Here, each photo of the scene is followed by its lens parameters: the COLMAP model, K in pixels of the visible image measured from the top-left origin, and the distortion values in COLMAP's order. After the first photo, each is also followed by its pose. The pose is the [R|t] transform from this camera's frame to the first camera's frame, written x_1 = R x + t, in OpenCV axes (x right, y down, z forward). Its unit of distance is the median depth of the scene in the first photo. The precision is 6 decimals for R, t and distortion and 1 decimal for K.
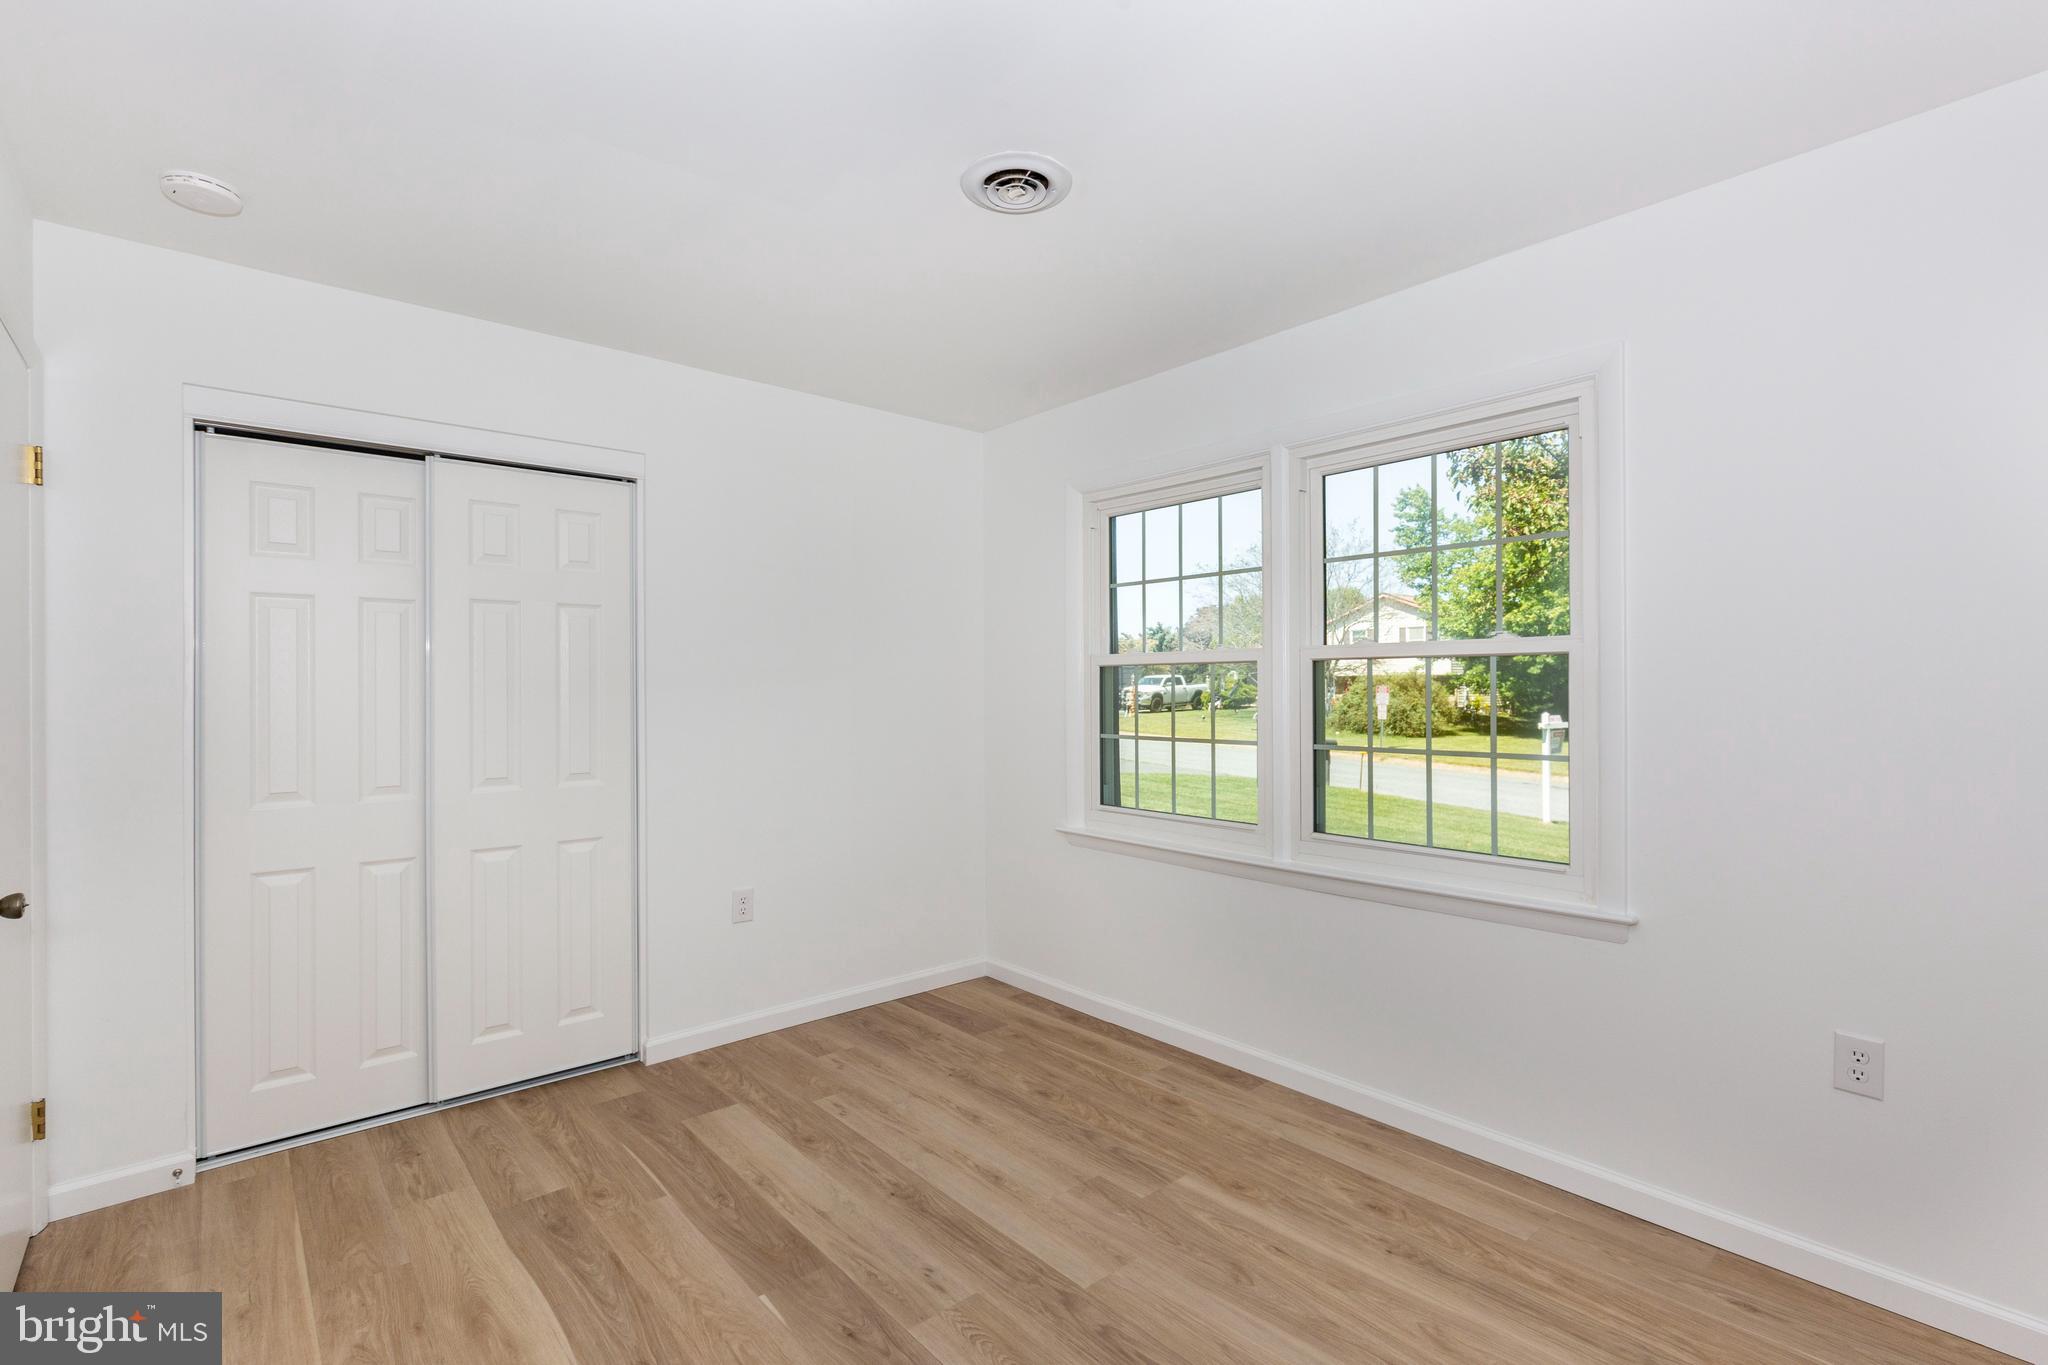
lens RADIAL K [[937.2, 0, 1082.6], [0, 937.2, 679.7], [0, 0, 1]] dist [0.003029, 0.000632]
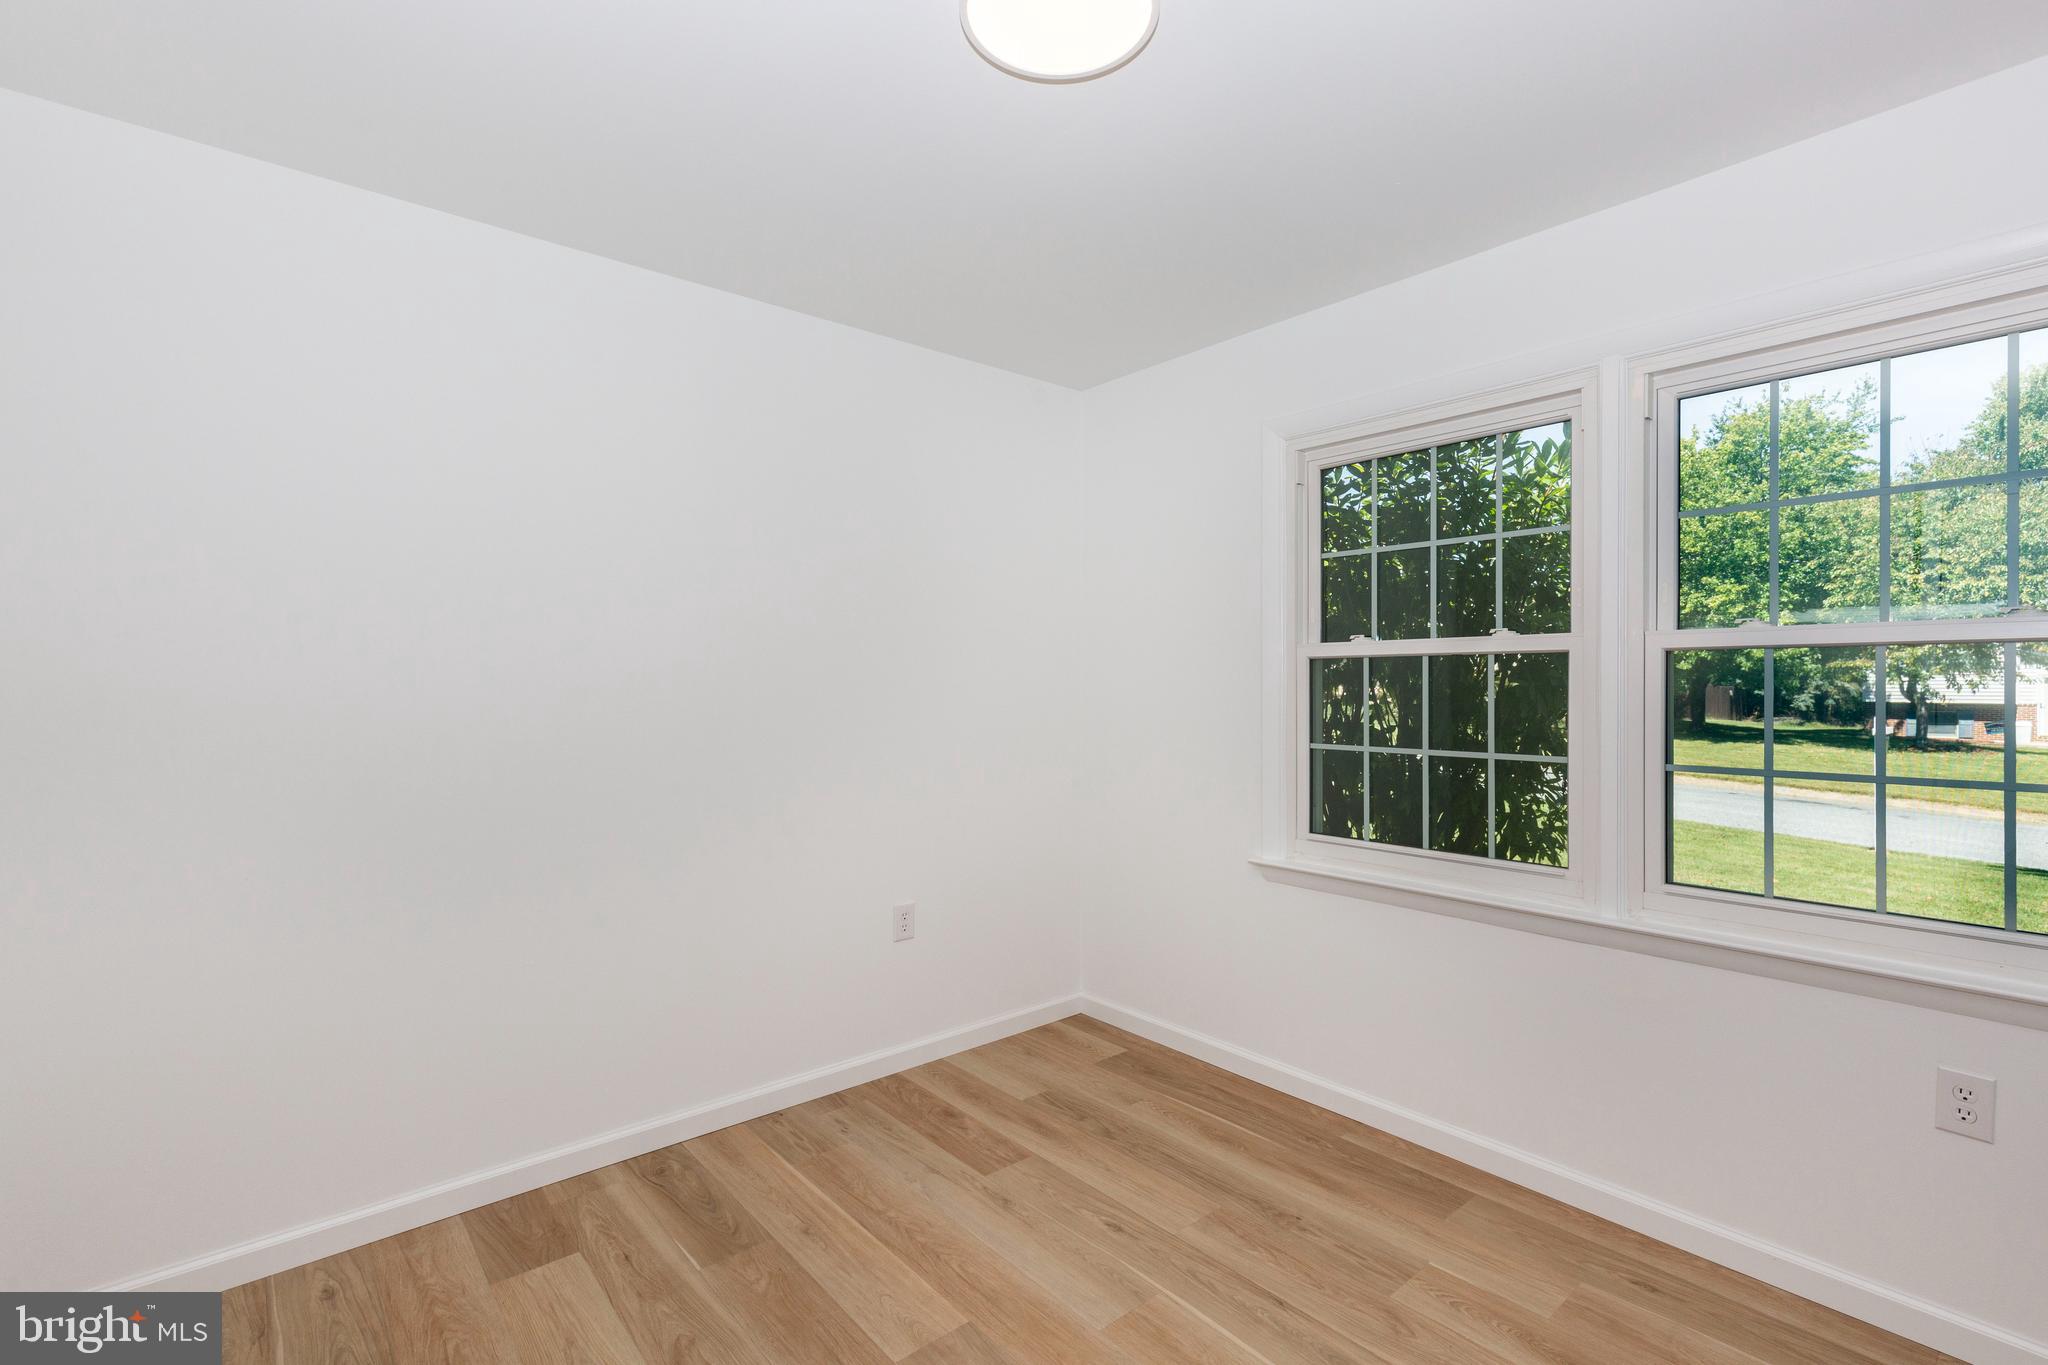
lens RADIAL K [[937.2, 0, 1020.0], [0, 937.2, 685.7], [0, 0, 1]] dist [0.003029, 0.000632]
pose [[0.998504, 0.005924, -0.054349, -0.165518], [-0.005357, 0.999930, 0.010578, 0.002024], [0.054408, -0.010271, 0.998466, 0.177893]]
